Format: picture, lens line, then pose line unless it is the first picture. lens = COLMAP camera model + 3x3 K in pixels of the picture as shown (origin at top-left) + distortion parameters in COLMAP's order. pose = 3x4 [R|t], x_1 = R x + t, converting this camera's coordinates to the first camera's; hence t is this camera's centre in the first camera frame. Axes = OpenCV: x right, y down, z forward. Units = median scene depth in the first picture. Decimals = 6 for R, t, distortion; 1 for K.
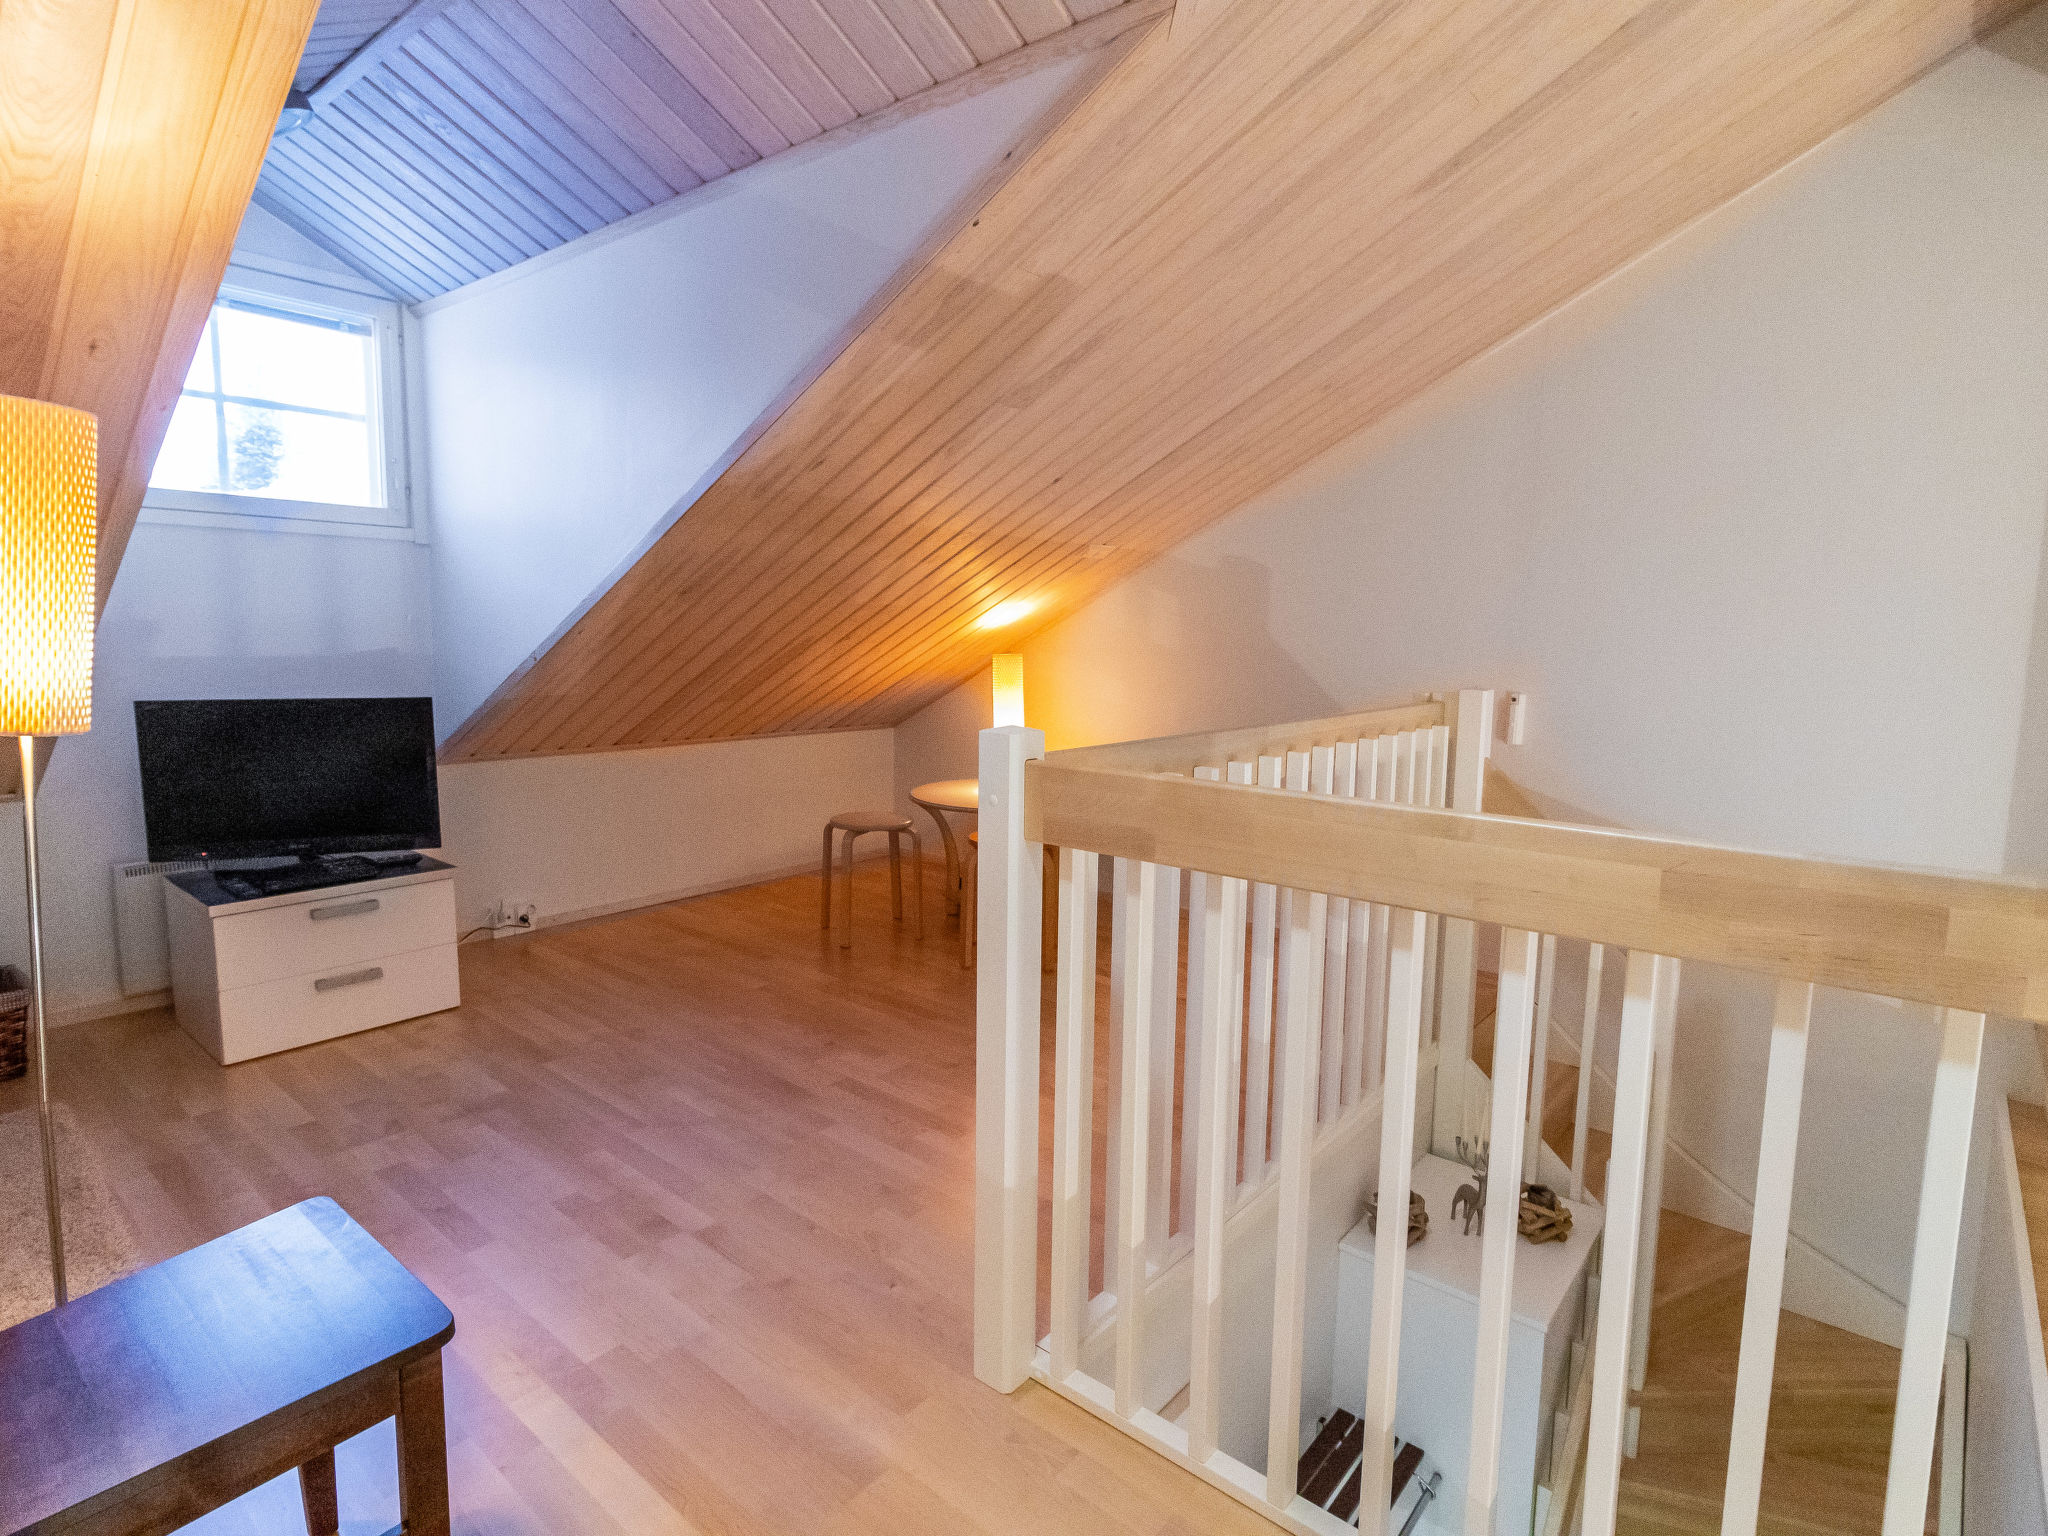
lens RADIAL K [[1077.9, 0, 1011.3], [0, 1077.9, 759.8], [0, 0, 1]] dist [0.000480, 0.001027]
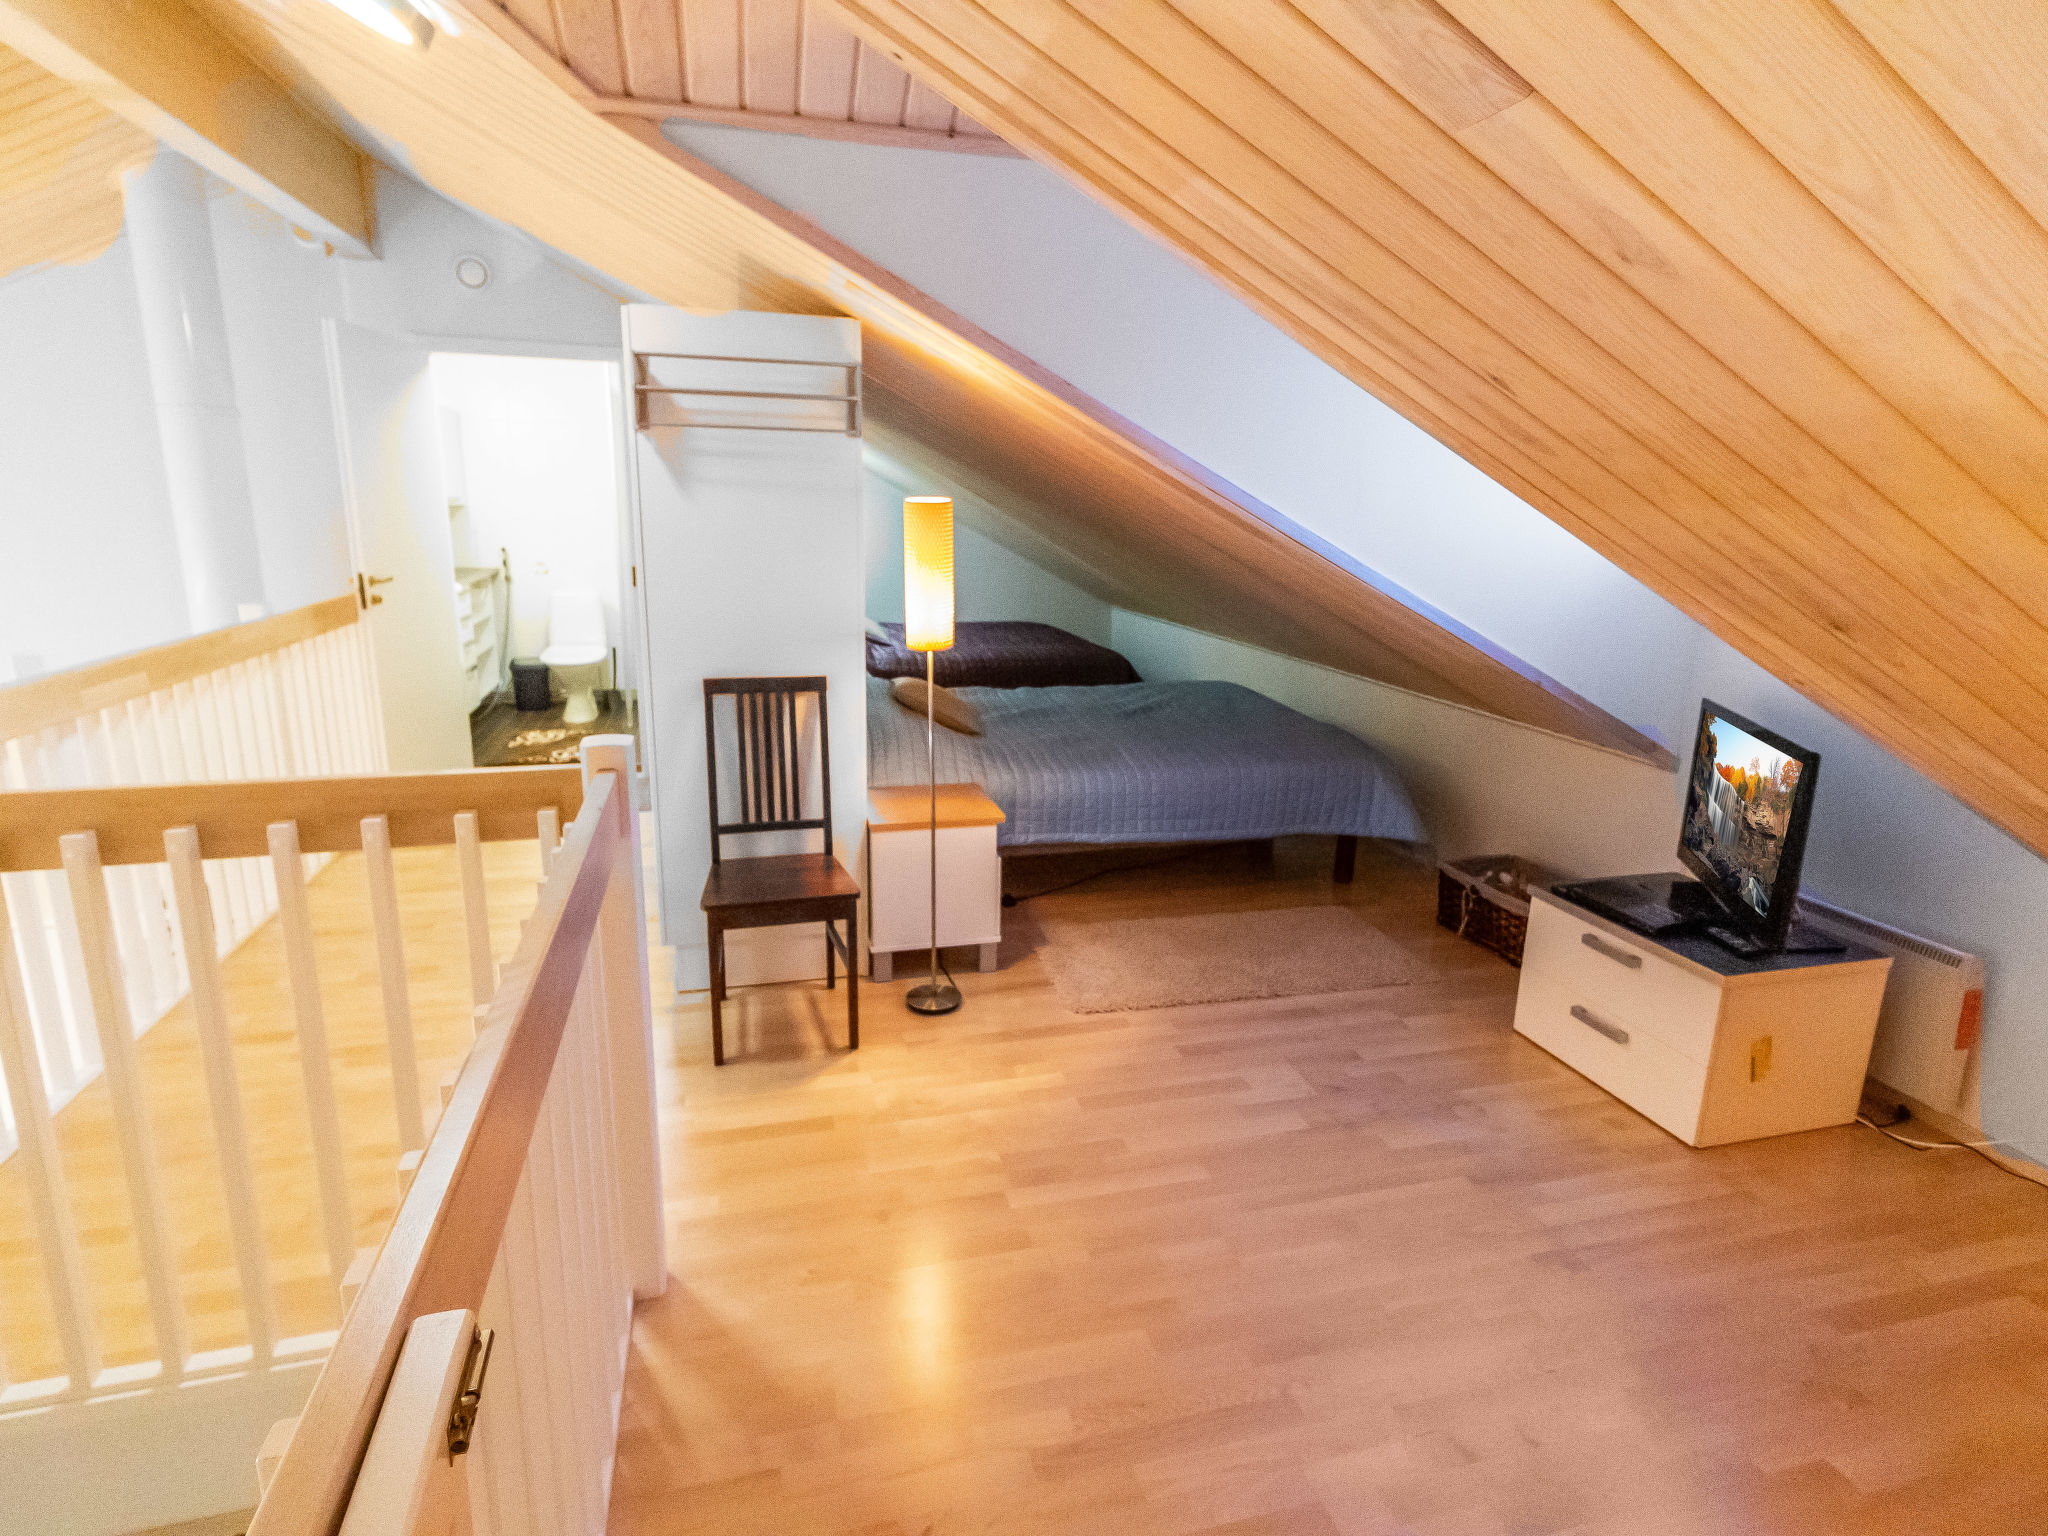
lens RADIAL K [[1077.9, 0, 1027.2], [0, 1077.9, 762.2], [0, 0, 1]] dist [0.000480, 0.001027]
pose [[-0.575723, 0.166191, -0.800577, 0.342705], [-0.124580, 0.949864, 0.286772, -0.201478], [0.808098, 0.264838, -0.526155, 1.020651]]
